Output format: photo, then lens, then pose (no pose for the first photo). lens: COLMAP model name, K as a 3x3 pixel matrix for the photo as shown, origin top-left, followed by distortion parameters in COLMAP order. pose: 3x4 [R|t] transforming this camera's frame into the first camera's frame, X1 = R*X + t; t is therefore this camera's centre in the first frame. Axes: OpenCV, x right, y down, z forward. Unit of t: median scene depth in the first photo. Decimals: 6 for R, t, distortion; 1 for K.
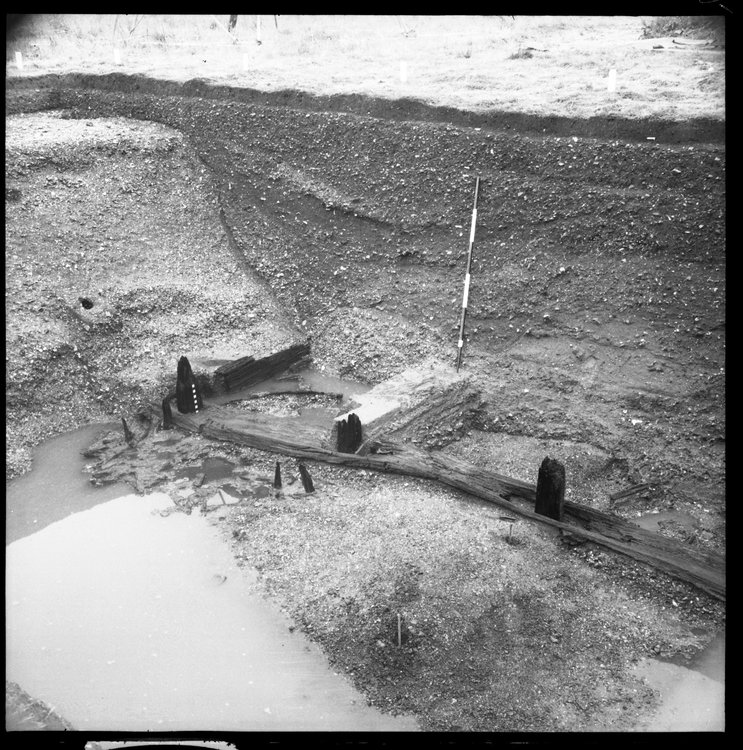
lens RADIAL K [[1004.0, 0, 371.5], [0, 1004.0, 375.0], [0, 0, 1]] dist [-0.013405, 0.024927]
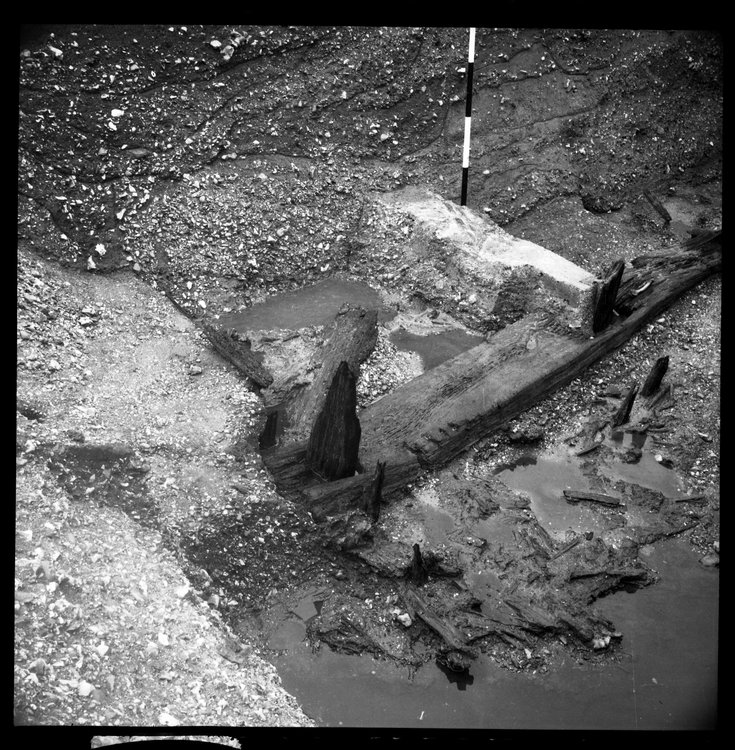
lens RADIAL K [[978.5, 0, 366.2], [0, 978.5, 396.5], [0, 0, 1]] dist [-0.003331, -0.030539]
pose [[0.126320, -0.501550, 0.855857, -0.526727], [0.272565, 0.847110, 0.456195, -0.185654], [-0.953809, 0.175650, 0.243712, 0.844833]]
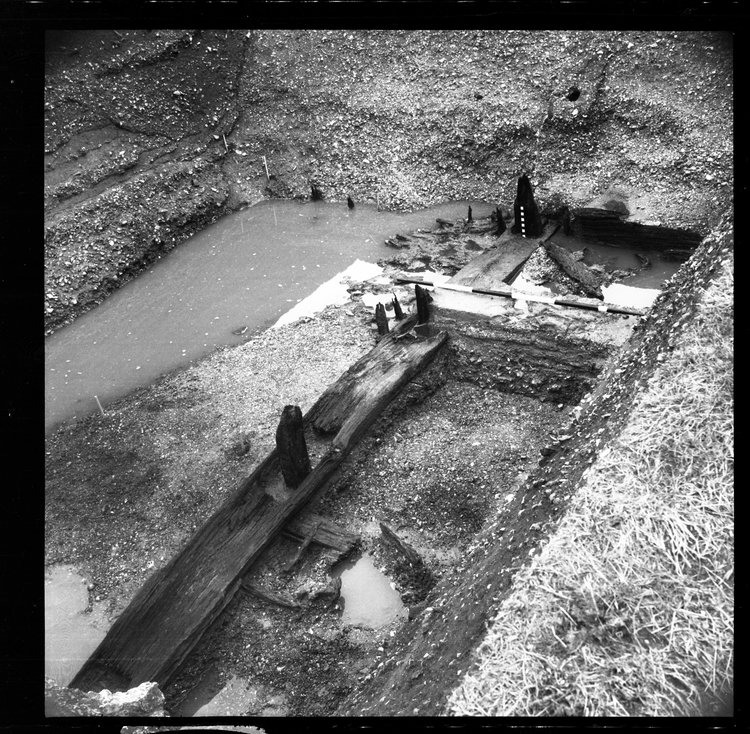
lens RADIAL K [[969.1, 0, 400.0], [0, 969.1, 368.3], [0, 0, 1]] dist [-0.009000, 0.061989]
pose [[0.176665, 0.532413, -0.827844, 0.608502], [-0.275183, 0.834250, 0.477808, -0.255648], [0.945020, 0.143397, 0.293894, 0.614034]]
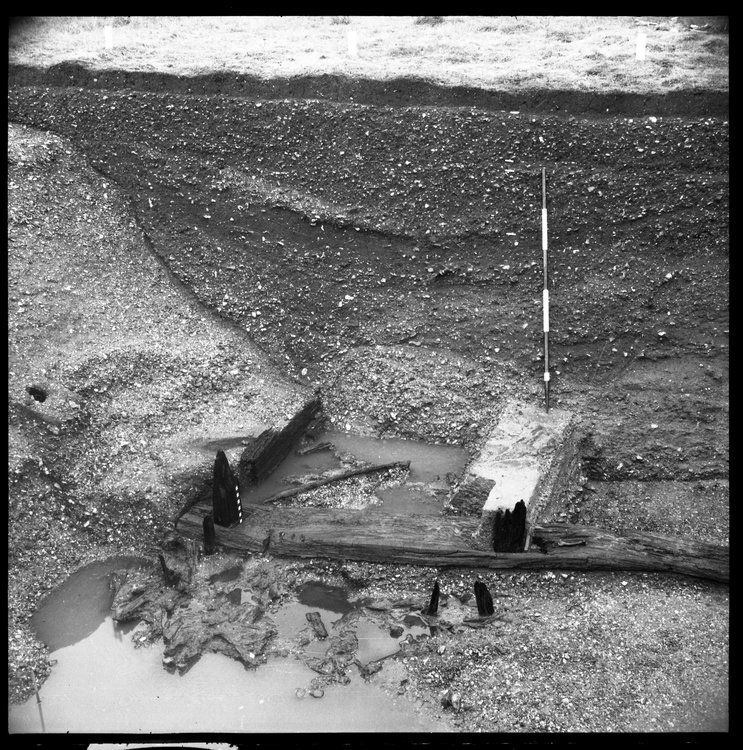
lens RADIAL K [[1013.4, 0, 374.1], [0, 1013.4, 361.9], [0, 0, 1]] dist [-0.002597, 0.093001]
pose [[0.931731, -0.140228, 0.334983, -0.303831], [0.132937, 0.990115, 0.044721, -0.095307], [-0.337943, 0.002864, 0.941162, 0.259125]]
